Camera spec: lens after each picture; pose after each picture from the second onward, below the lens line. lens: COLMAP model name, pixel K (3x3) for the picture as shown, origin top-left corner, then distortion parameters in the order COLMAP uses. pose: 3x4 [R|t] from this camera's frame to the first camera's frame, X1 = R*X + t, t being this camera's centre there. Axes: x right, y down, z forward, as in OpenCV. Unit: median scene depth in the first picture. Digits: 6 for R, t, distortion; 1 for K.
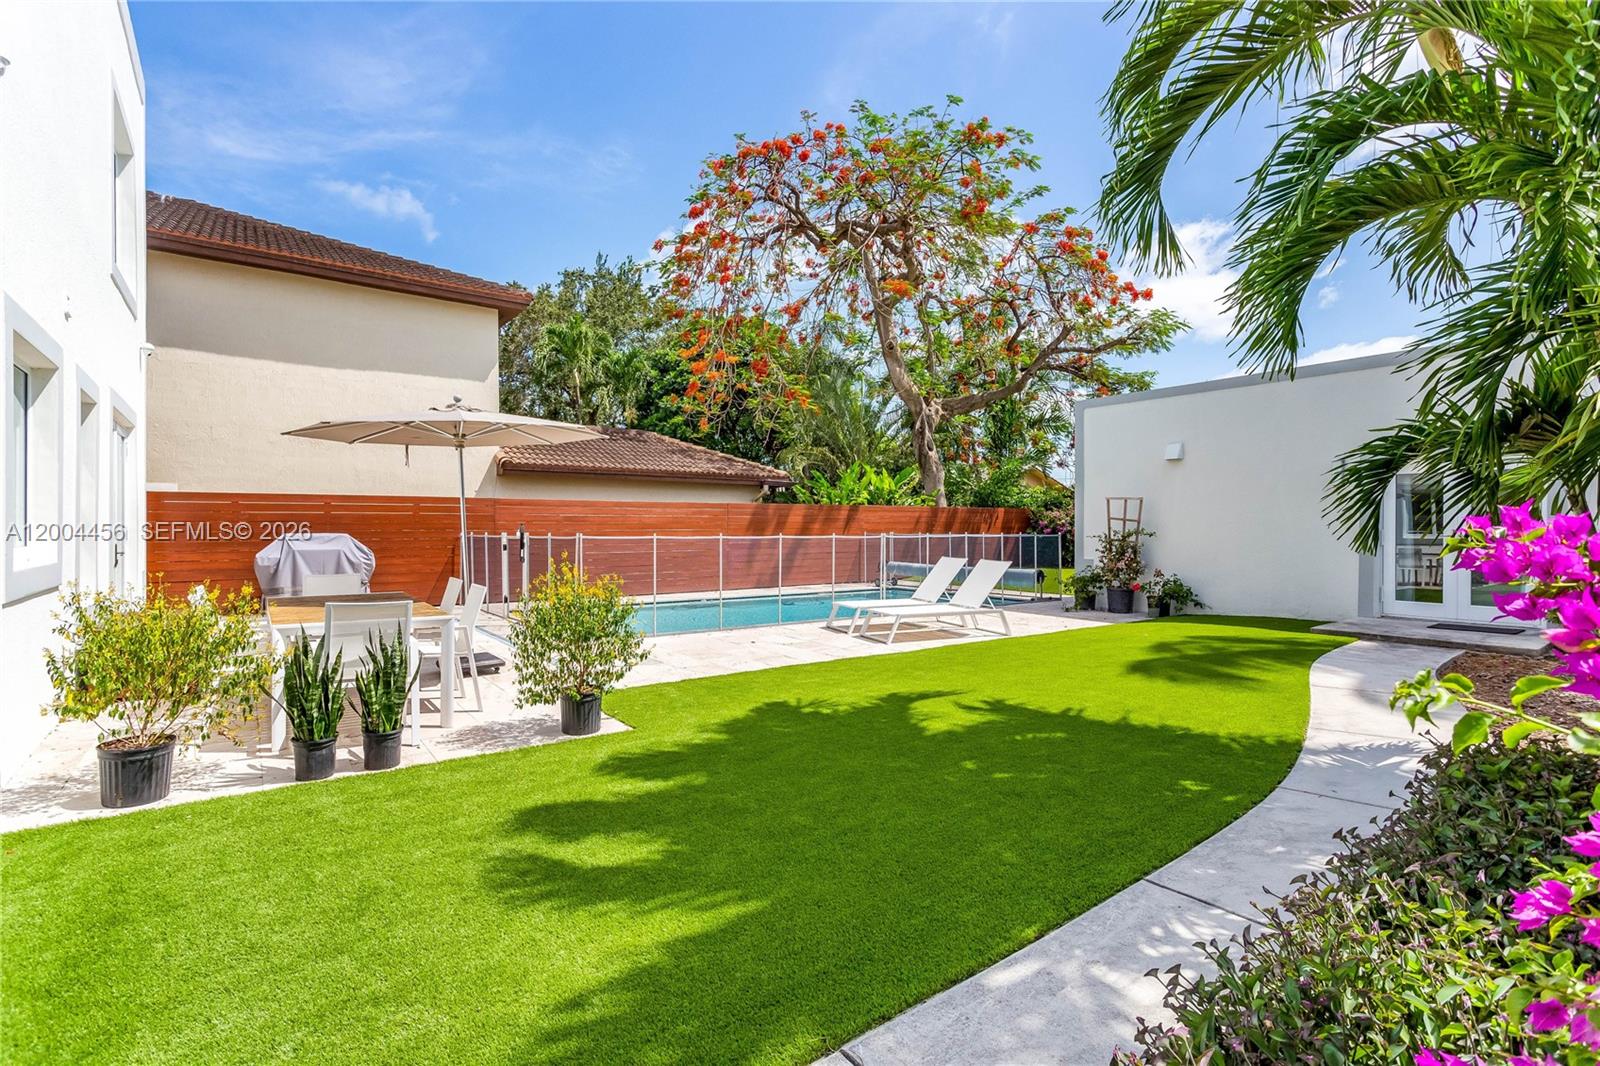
lens RADIAL K [[762.0, 0, 800.0], [0, 762.0, 533.0], [0, 0, 1]] dist [0.038126, 0.025411]
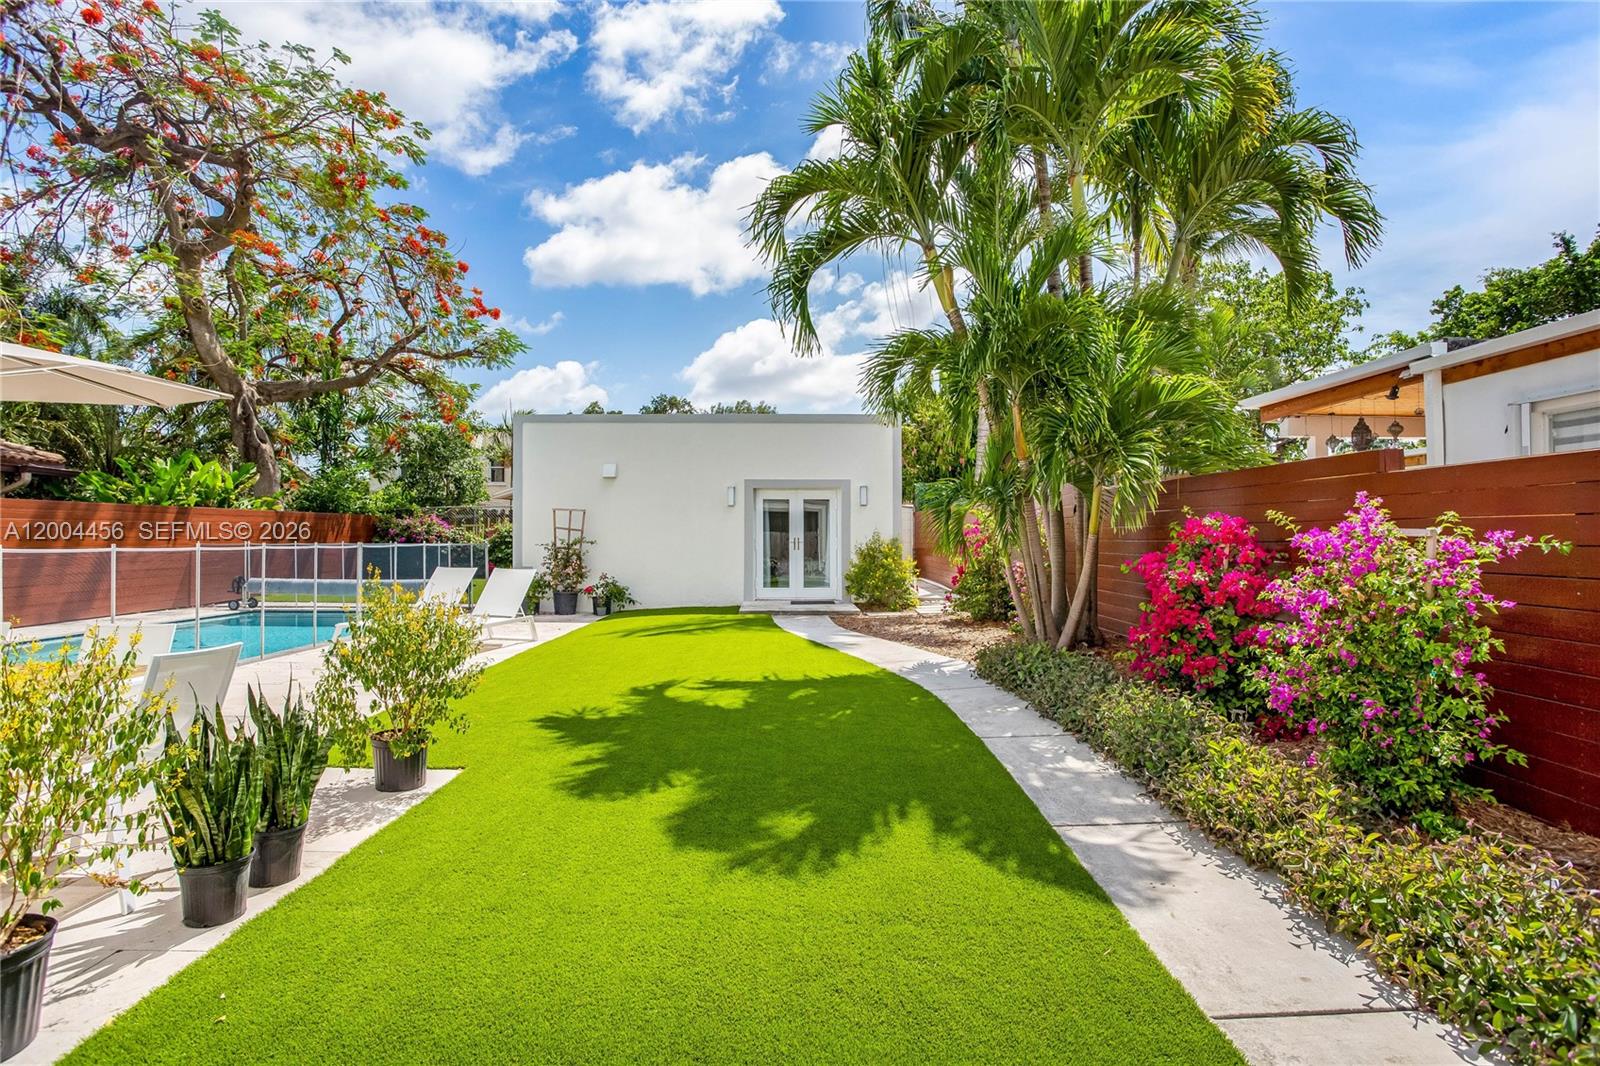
lens RADIAL K [[788.5, 0, 810.6], [0, 788.5, 535.0], [0, 0, 1]] dist [-0.061875, 0.029984]
pose [[0.583195, 0.000893, 0.812332, -0.200040], [0.008148, 0.999943, -0.006949, 0.001519], [-0.812291, 0.010672, 0.583154, 0.055253]]
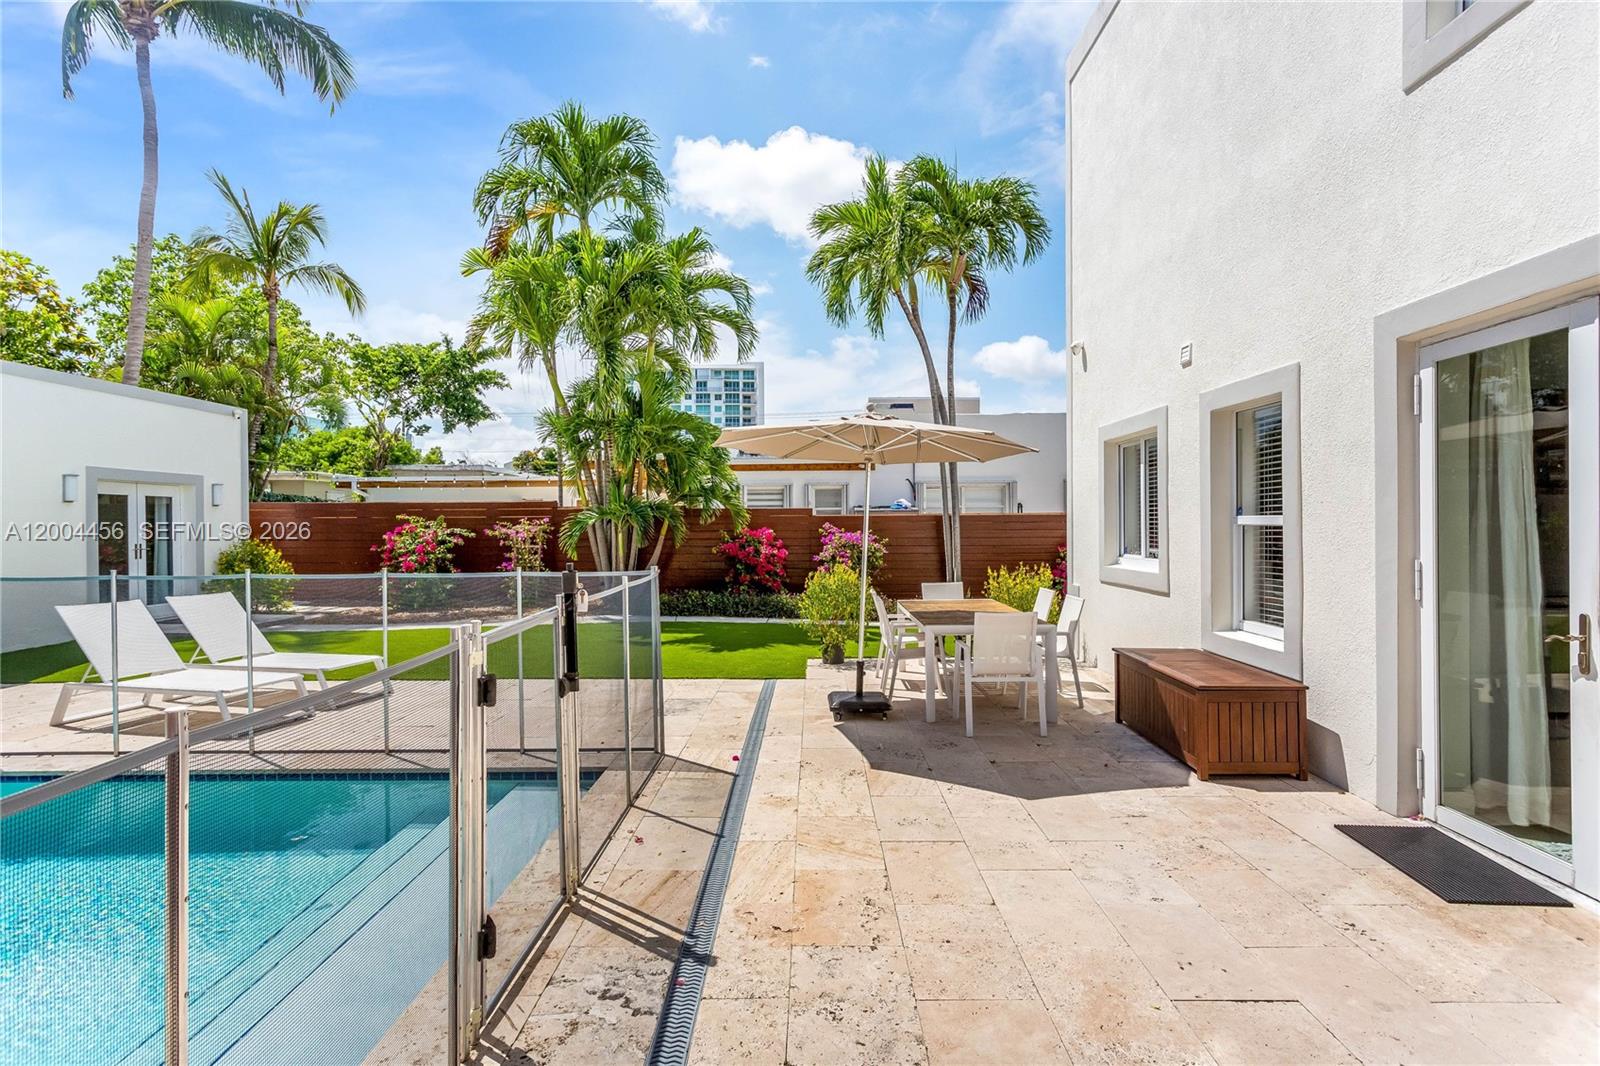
lens RADIAL K [[750.5, 0, 804.8], [0, 750.5, 526.4], [0, 0, 1]] dist [0.007024, 0.000398]
pose [[-0.786453, 0.000124, 0.617650, -0.358850], [0.007446, 0.999929, 0.009280, -0.017586], [-0.617605, 0.011898, -0.786398, 0.703402]]
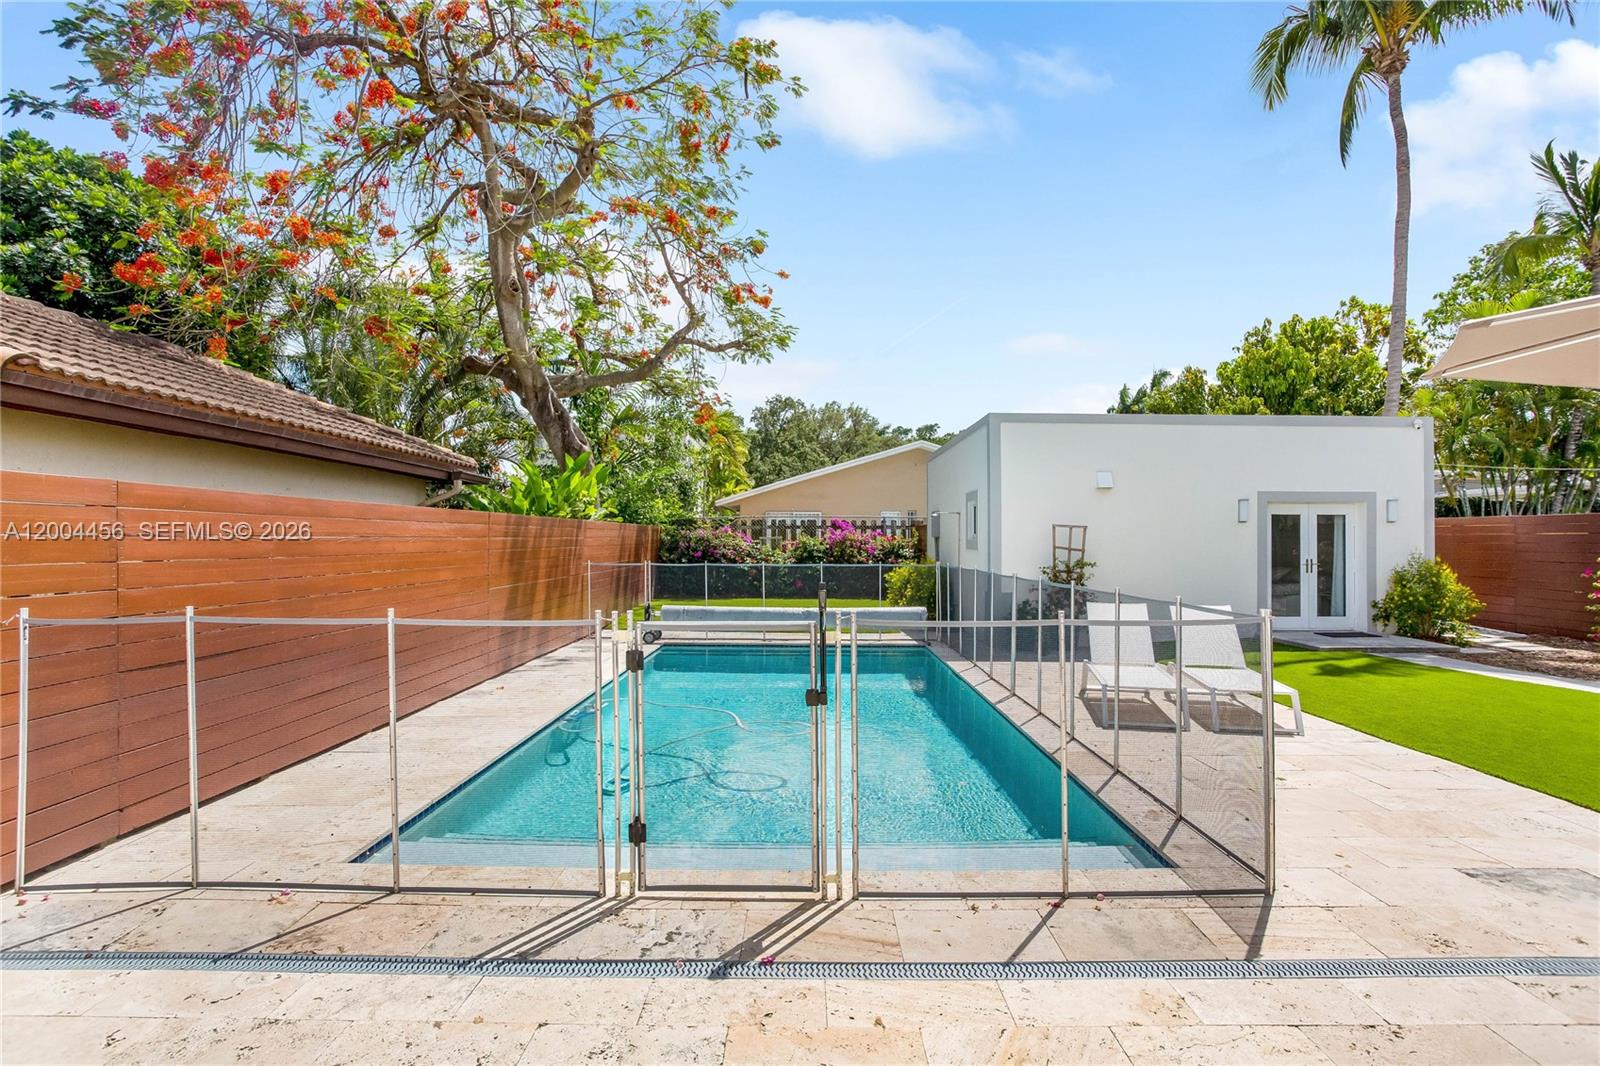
lens RADIAL K [[788.5, 0, 810.6], [0, 788.5, 535.0], [0, 0, 1]] dist [-0.061875, 0.029984]
pose [[0.604154, 0.005375, 0.796850, -0.364868], [0.003476, 0.999950, -0.009380, -0.018075], [-0.796860, 0.008437, 0.604105, 0.489240]]
